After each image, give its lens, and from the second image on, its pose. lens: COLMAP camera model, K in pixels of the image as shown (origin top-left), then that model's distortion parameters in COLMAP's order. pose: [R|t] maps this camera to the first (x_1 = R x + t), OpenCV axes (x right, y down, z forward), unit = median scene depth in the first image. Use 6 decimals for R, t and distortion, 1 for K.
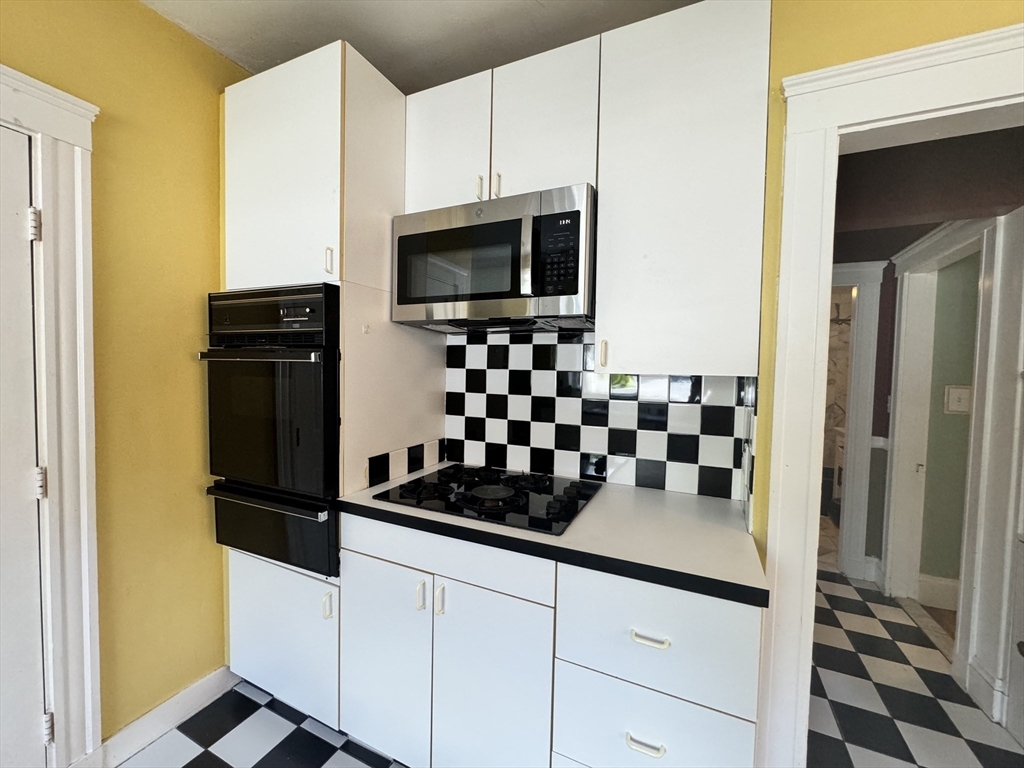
lens RADIAL K [[413.3, 0, 507.0], [0, 413.3, 387.8], [0, 0, 1]] dist [-0.005008, 0.000028]
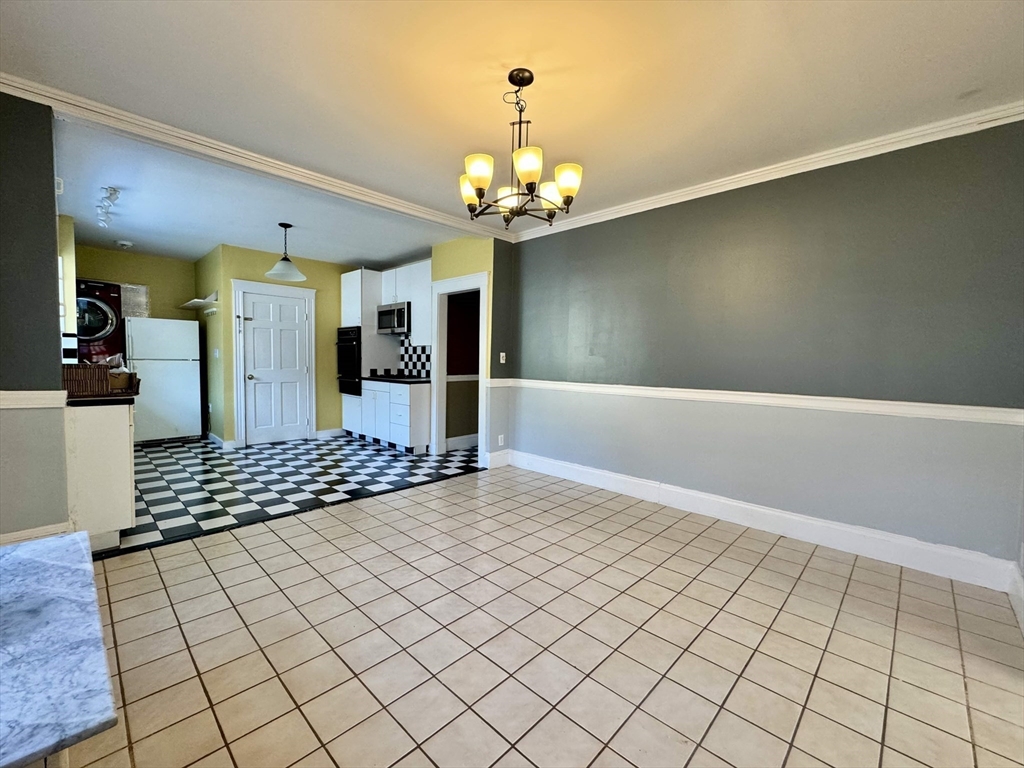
lens RADIAL K [[413.3, 0, 510.9], [0, 413.3, 389.7], [0, 0, 1]] dist [-0.005008, 0.000028]
pose [[0.948208, 0.012477, -0.317406, 2.224826], [-0.009510, 0.999895, 0.010894, 0.318629], [0.317509, -0.007311, 0.948227, -2.349091]]
